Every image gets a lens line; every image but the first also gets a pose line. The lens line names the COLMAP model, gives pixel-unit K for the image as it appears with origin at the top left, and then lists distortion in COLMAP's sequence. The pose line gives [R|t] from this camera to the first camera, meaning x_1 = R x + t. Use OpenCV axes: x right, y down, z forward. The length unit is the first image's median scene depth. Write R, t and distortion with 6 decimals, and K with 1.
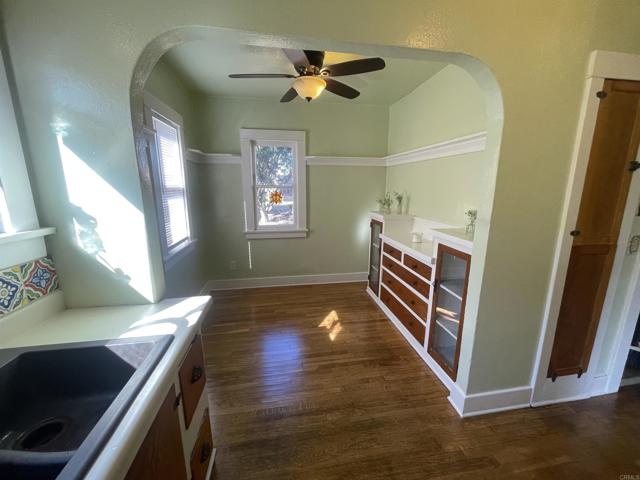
lens RADIAL K [[258.8, 0, 323.7], [0, 258.8, 240.5], [0, 0, 1]] dist [0.003197, 0.000234]
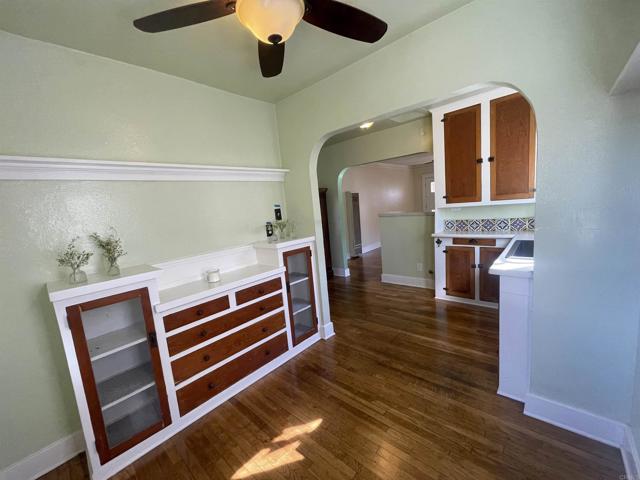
lens RADIAL K [[258.8, 0, 316.3], [0, 258.8, 240.1], [0, 0, 1]] dist [0.003197, 0.000234]
pose [[-0.610484, -0.055159, 0.790106, -0.649820], [0.246113, 0.934977, 0.255435, -0.339459], [-0.752820, 0.350394, -0.557212, 1.641333]]
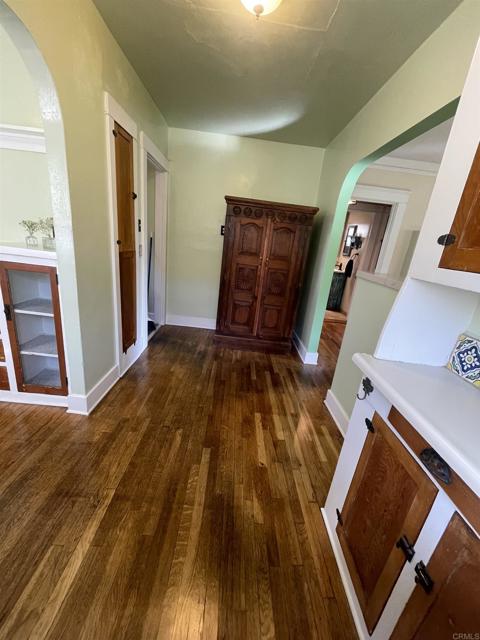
lens RADIAL K [[258.8, 0, 241.6], [0, 258.8, 319.0], [0, 0, 1]] dist [0.003197, 0.000234]
pose [[0.174703, -0.286907, 0.941893, -0.257163], [0.097960, 0.956923, 0.273316, 0.039546], [-0.979736, 0.044519, 0.195283, 0.102082]]
